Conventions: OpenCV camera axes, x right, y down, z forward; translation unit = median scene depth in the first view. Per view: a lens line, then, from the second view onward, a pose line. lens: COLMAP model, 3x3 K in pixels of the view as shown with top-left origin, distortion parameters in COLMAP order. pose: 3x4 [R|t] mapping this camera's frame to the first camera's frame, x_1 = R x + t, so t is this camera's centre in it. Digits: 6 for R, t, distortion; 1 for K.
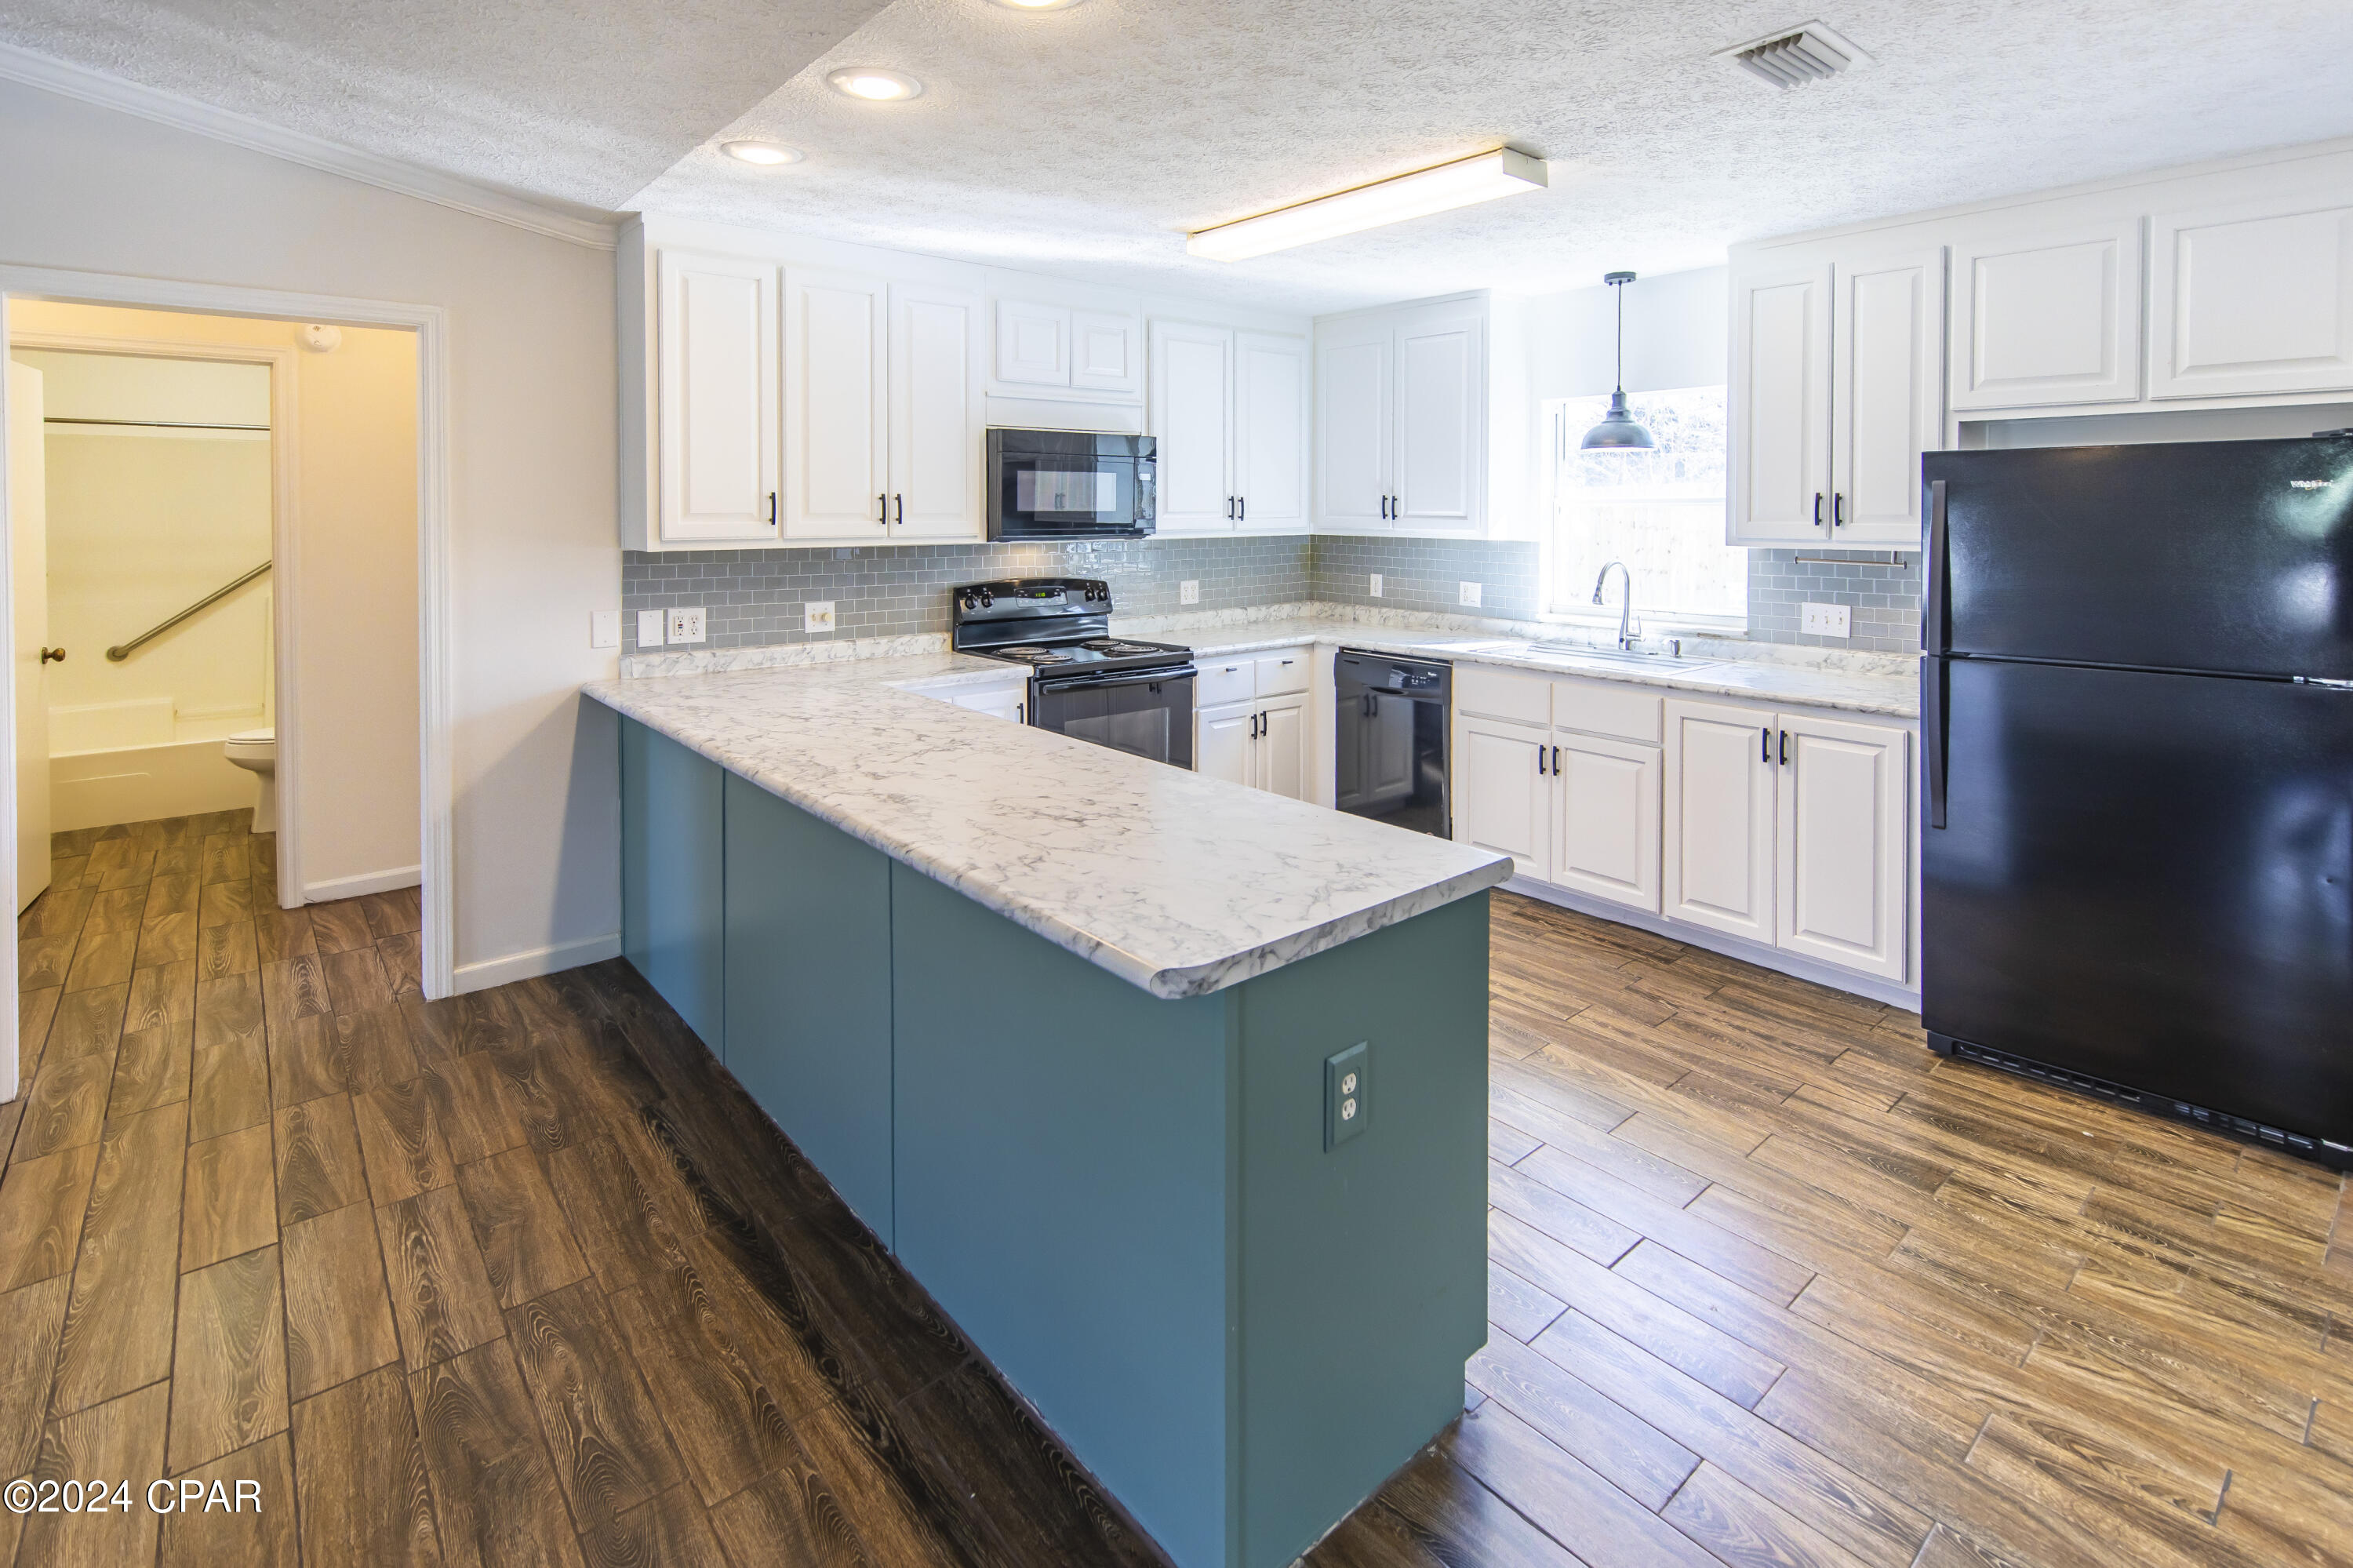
lens RADIAL K [[1127.5, 0, 1194.7], [0, 1127.5, 519.3], [0, 0, 1]] dist [0.014178, -0.005305]
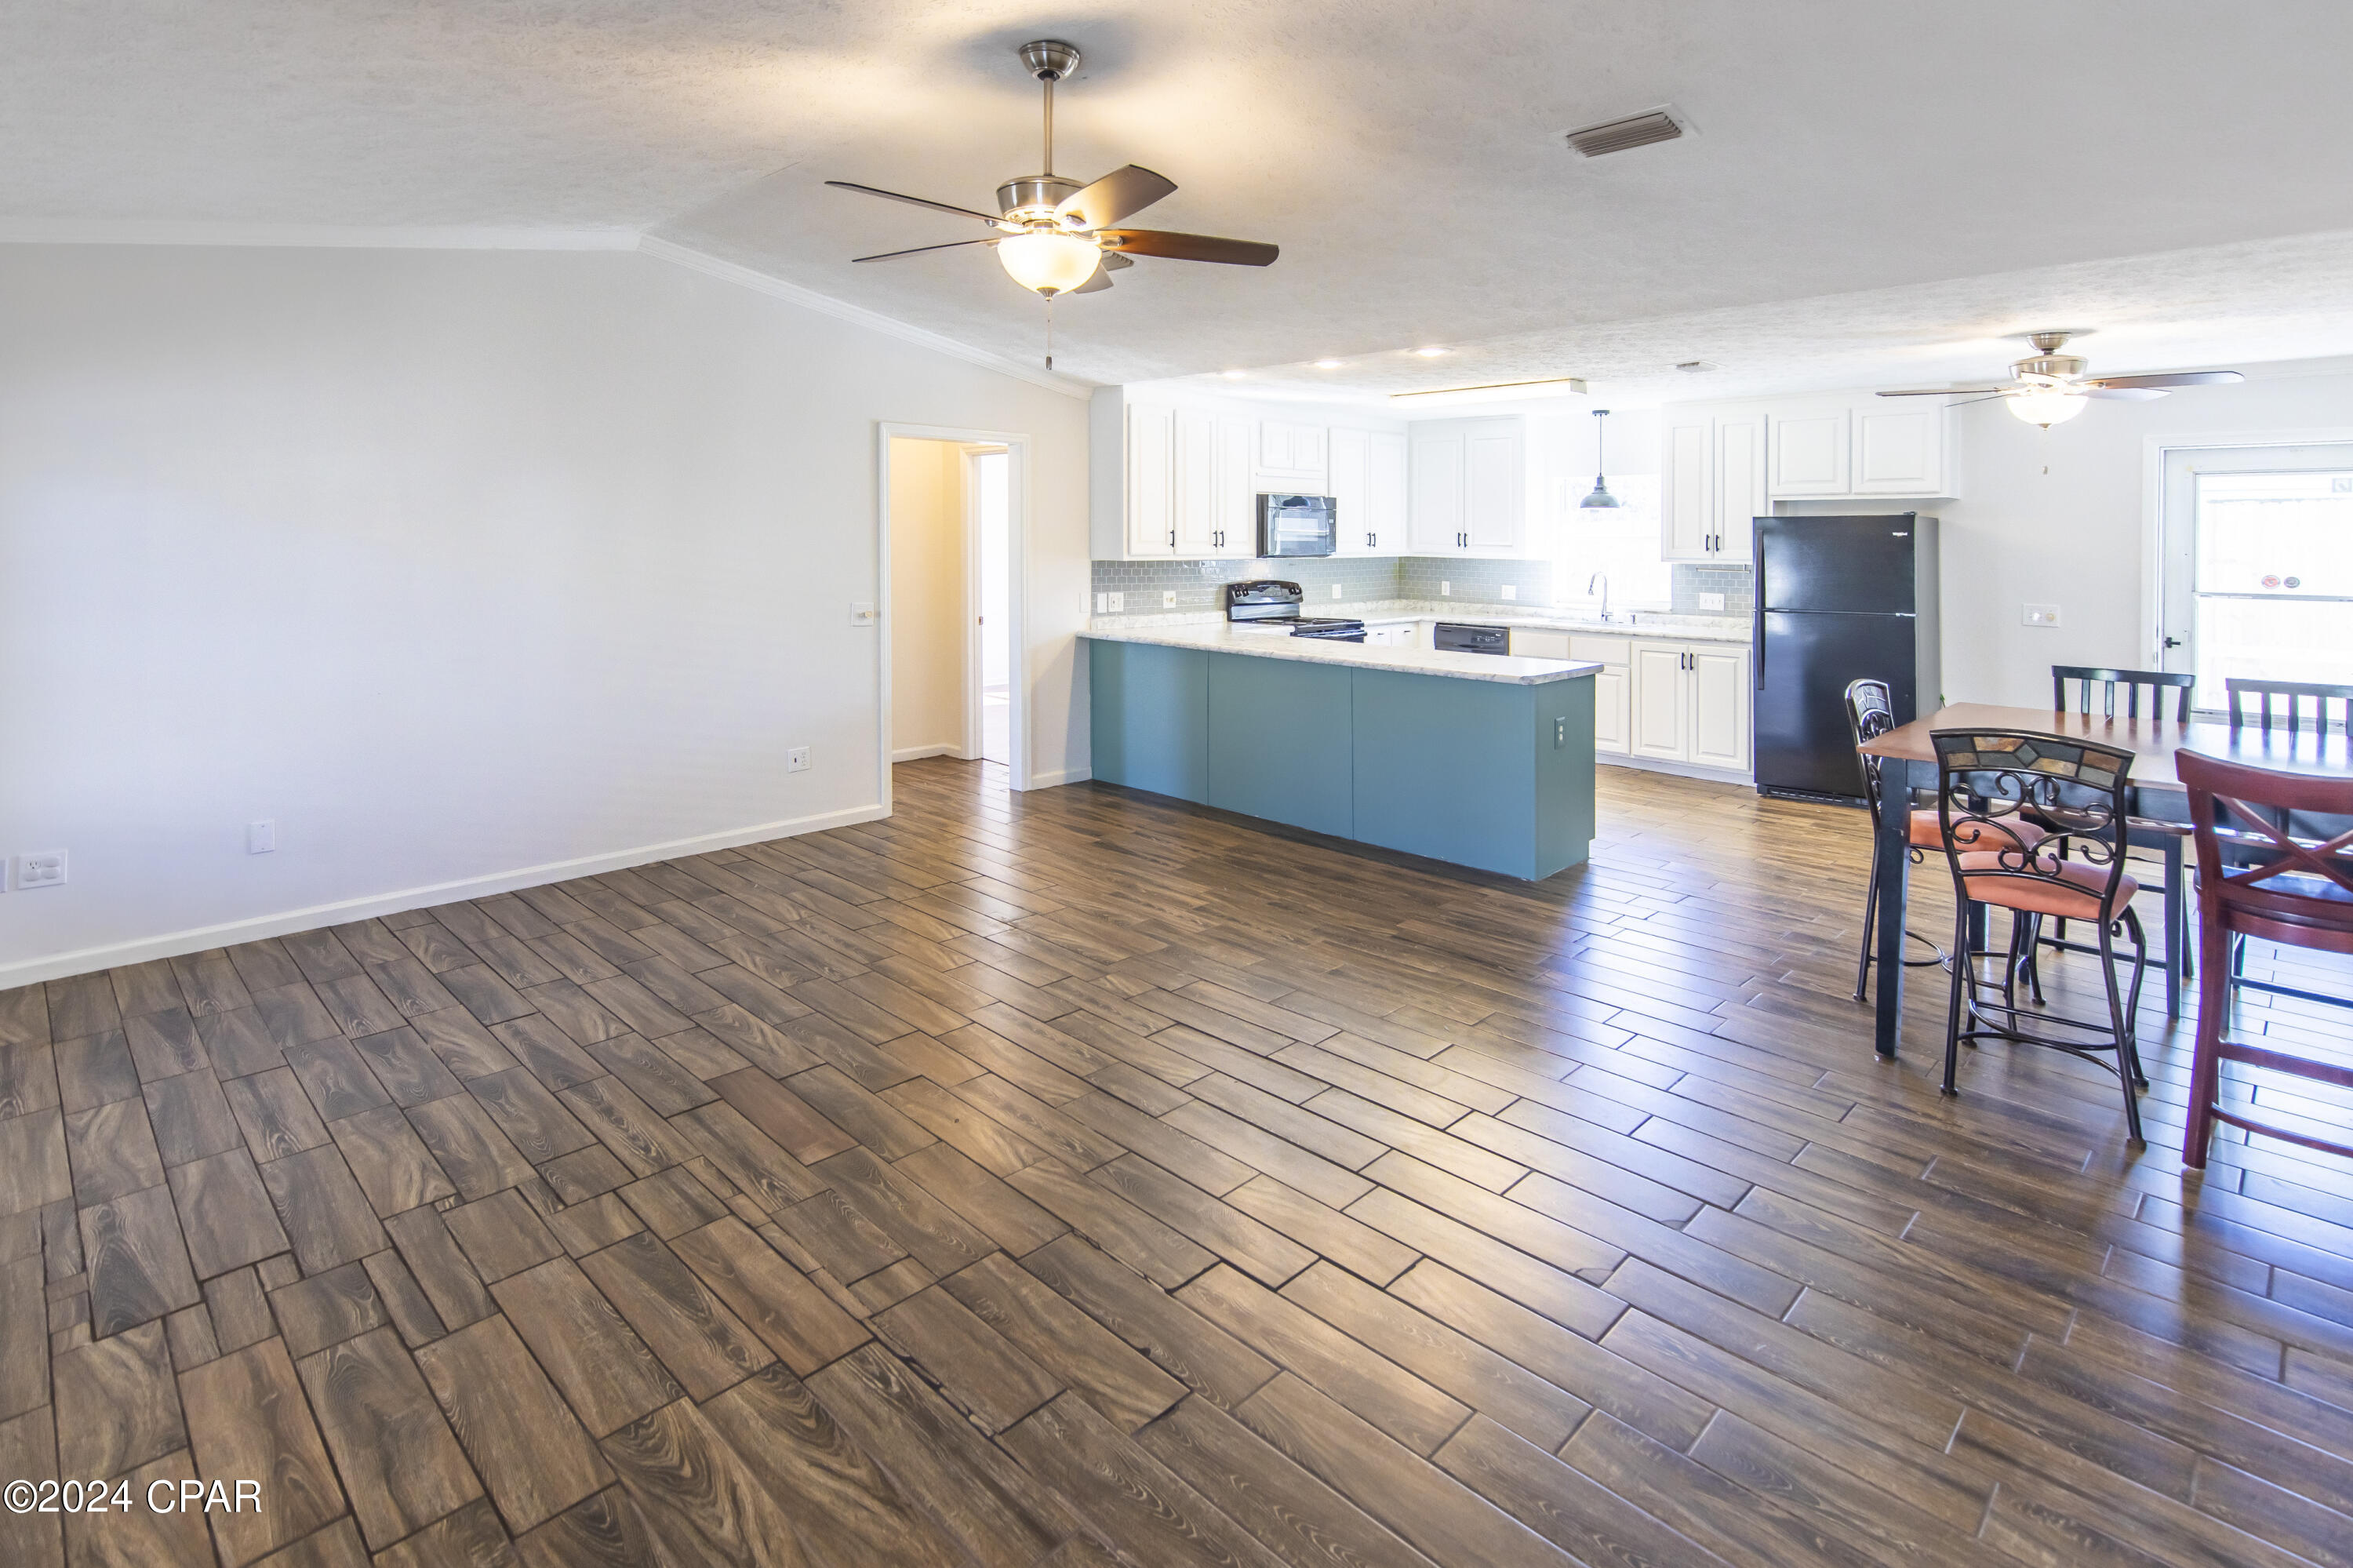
lens RADIAL K [[1127.5, 0, 1216.0], [0, 1127.5, 527.4], [0, 0, 1]] dist [0.014178, -0.005305]
pose [[0.995939, 0.007967, 0.089678, -0.432197], [-0.006469, 0.999835, -0.016993, 0.002474], [-0.089799, 0.016344, 0.995826, -0.797849]]
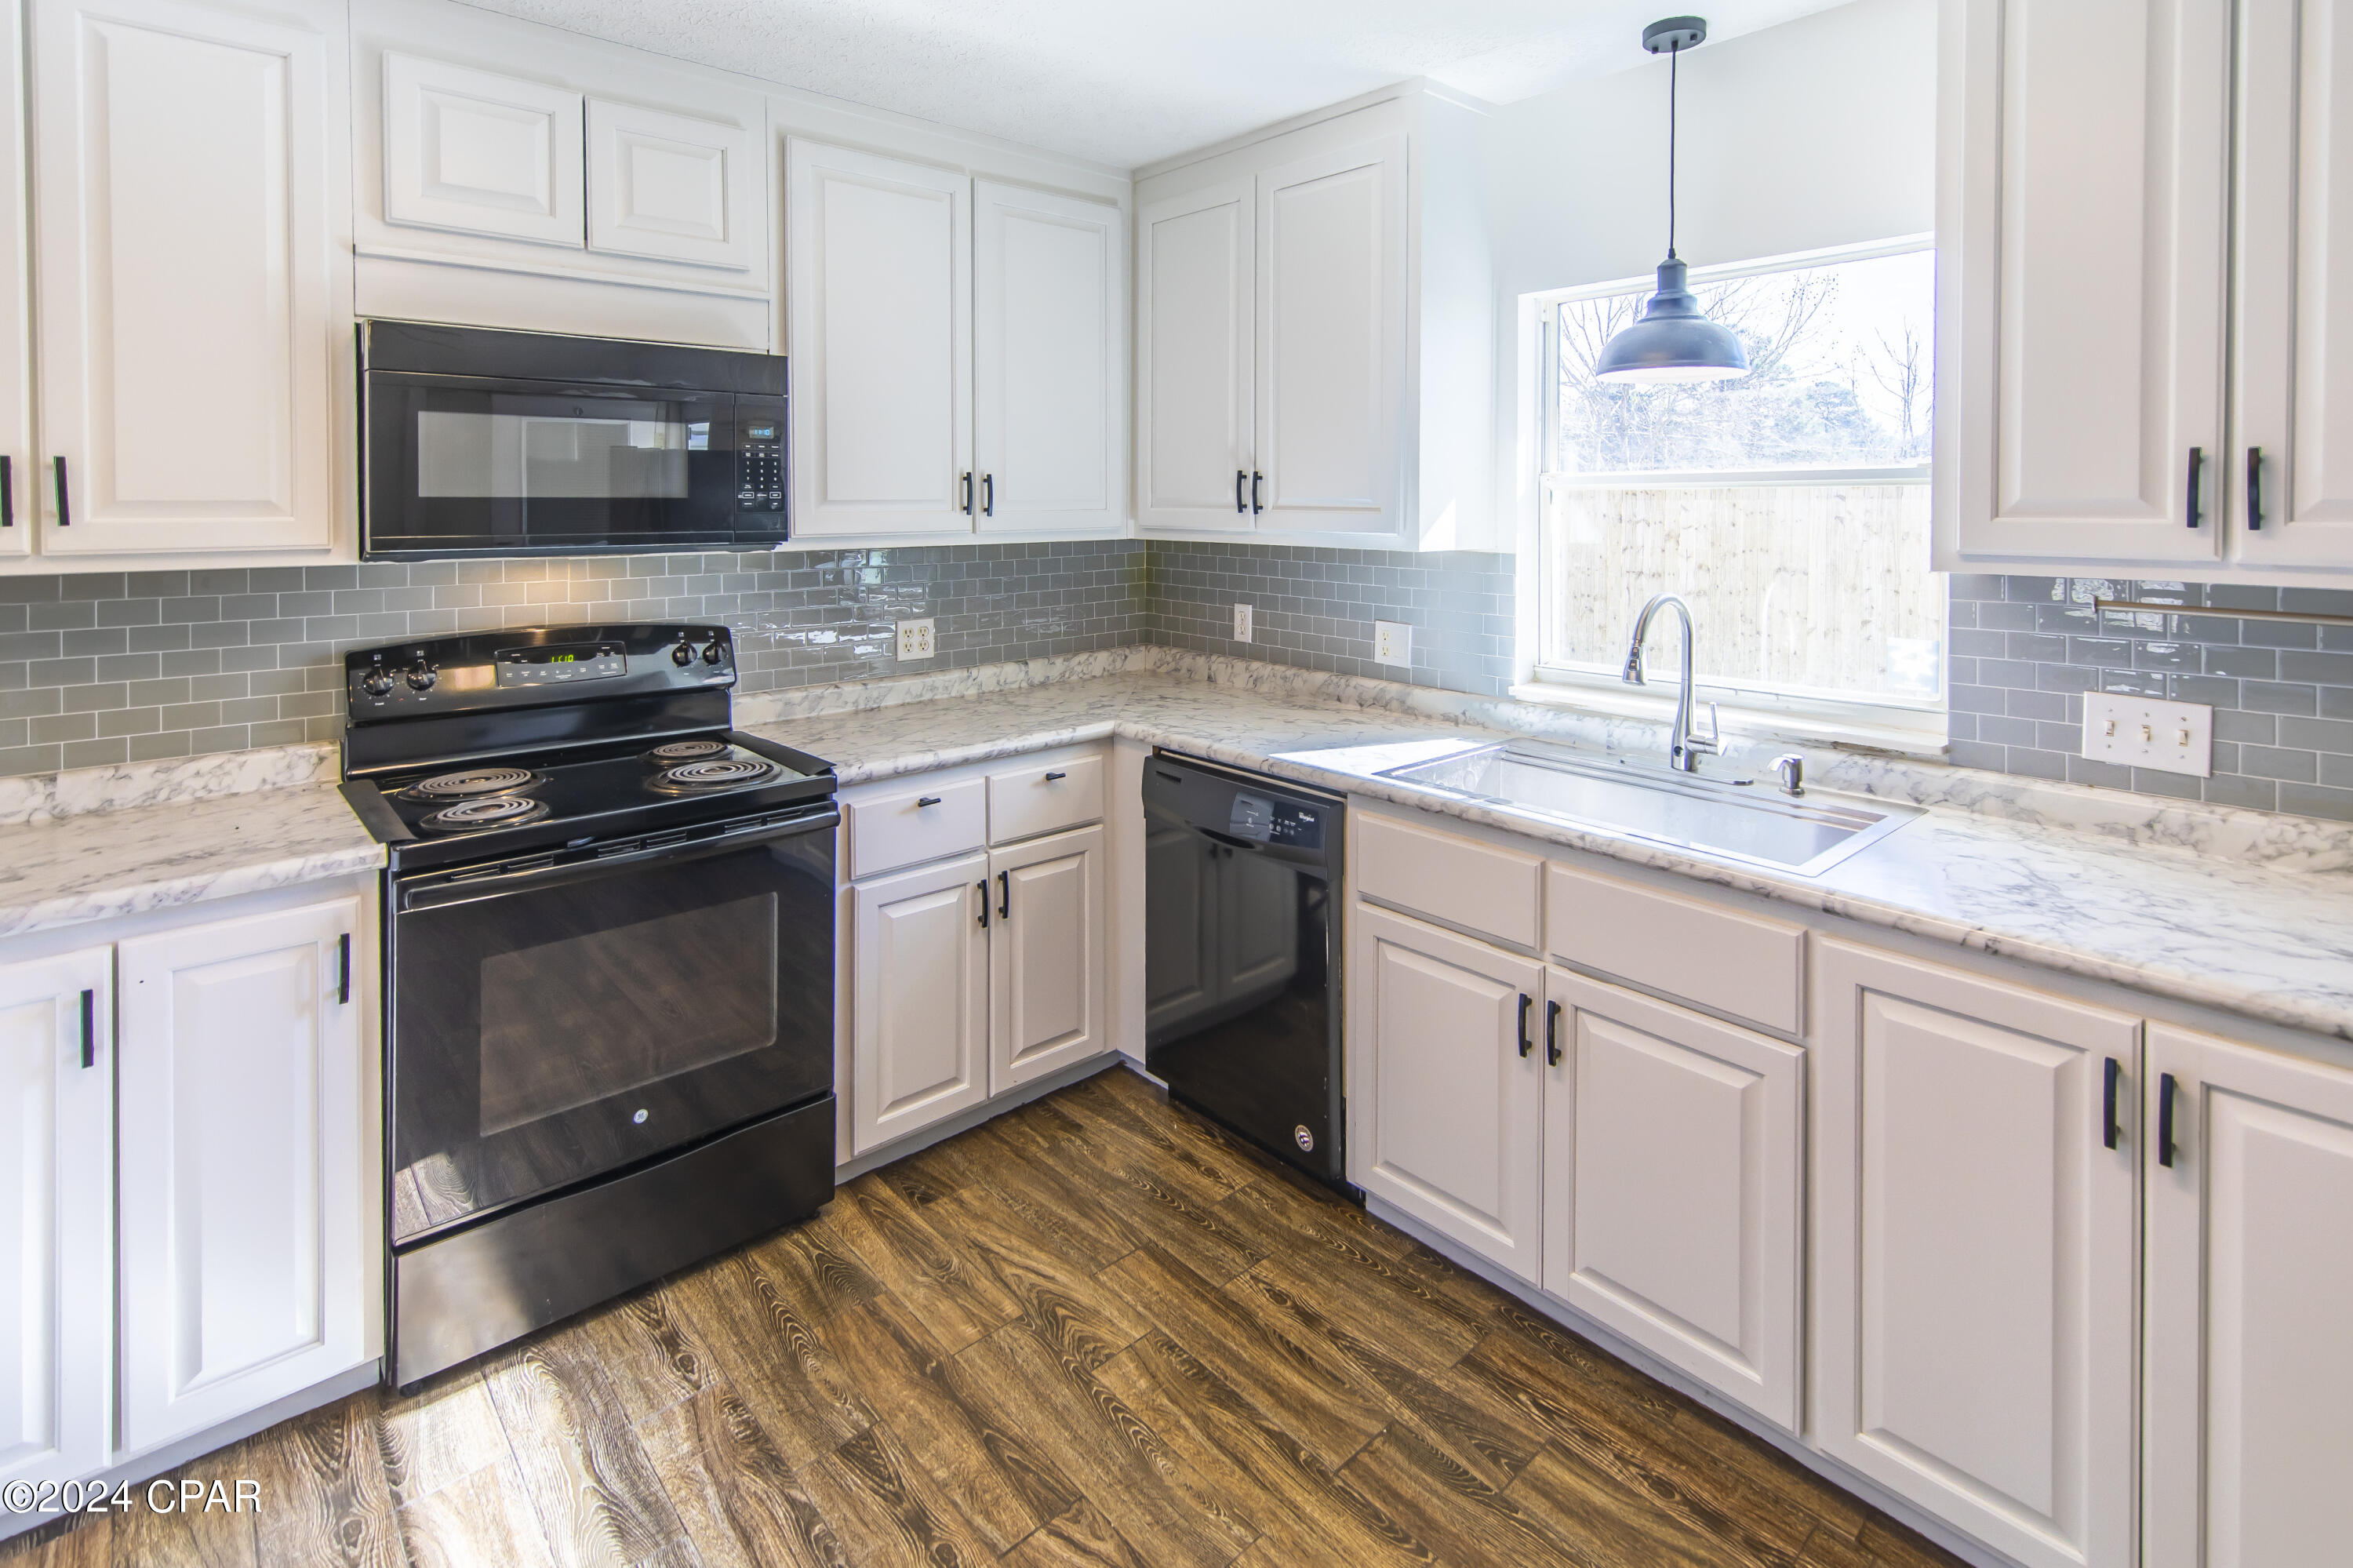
lens RADIAL K [[1210.2, 0, 1157.7], [0, 1210.2, 506.8], [0, 0, 1]] dist [0.002808, -0.000748]
pose [[0.999888, -0.001012, 0.014926, 0.153625], [0.001083, 0.999988, -0.004710, -0.000249], [-0.014921, 0.004726, 0.999878, 0.518146]]
